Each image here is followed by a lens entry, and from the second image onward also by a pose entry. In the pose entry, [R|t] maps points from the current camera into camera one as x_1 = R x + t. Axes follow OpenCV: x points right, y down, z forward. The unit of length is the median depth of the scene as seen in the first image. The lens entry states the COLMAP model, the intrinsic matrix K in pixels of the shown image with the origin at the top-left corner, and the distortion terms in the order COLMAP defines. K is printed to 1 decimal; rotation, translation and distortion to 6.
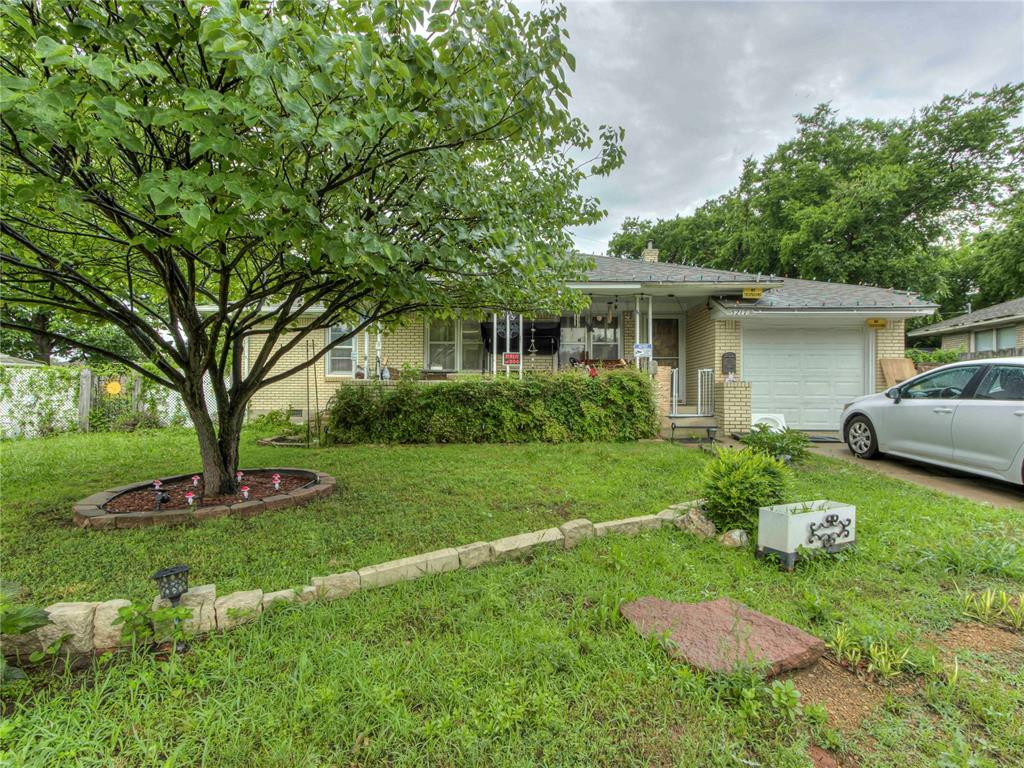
lens RADIAL K [[460.5, 0, 512.1], [0, 460.5, 365.1], [0, 0, 1]] dist [0.000428, 0.000110]
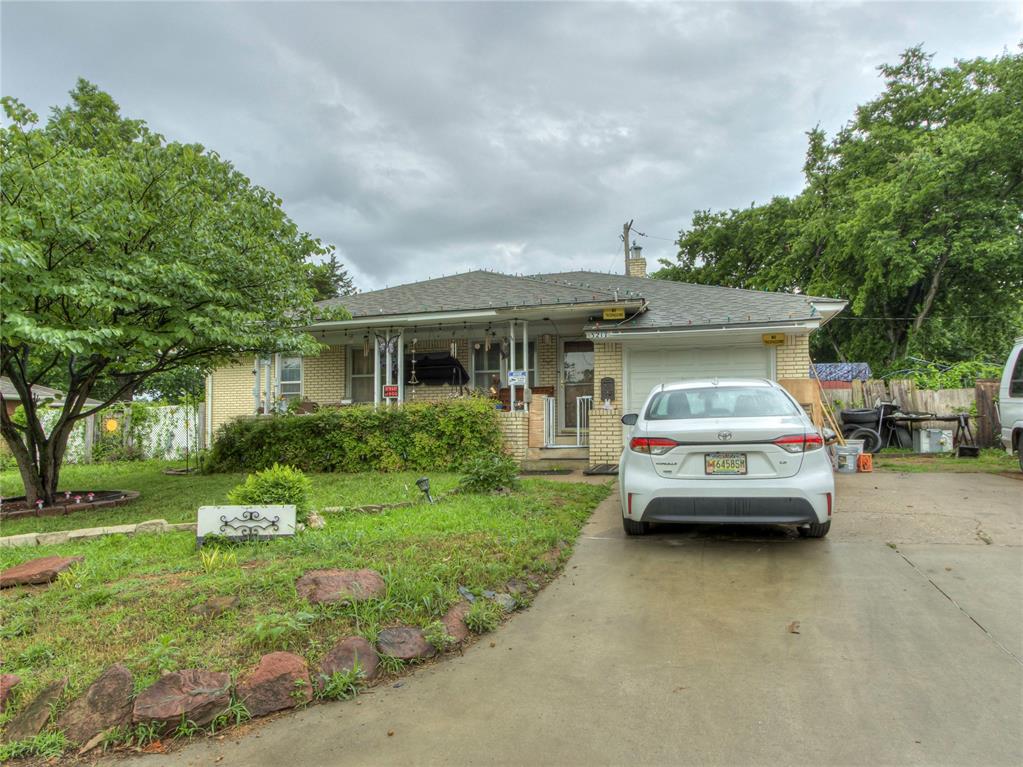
lens RADIAL K [[543.2, 0, 511.5], [0, 543.2, 383.5], [0, 0, 1]] dist [0.000287, 0.000219]
pose [[0.976305, -0.030680, -0.214212, 0.480627], [0.027275, 0.999451, -0.018833, 0.000022], [0.214672, 0.012544, 0.976606, -0.099153]]
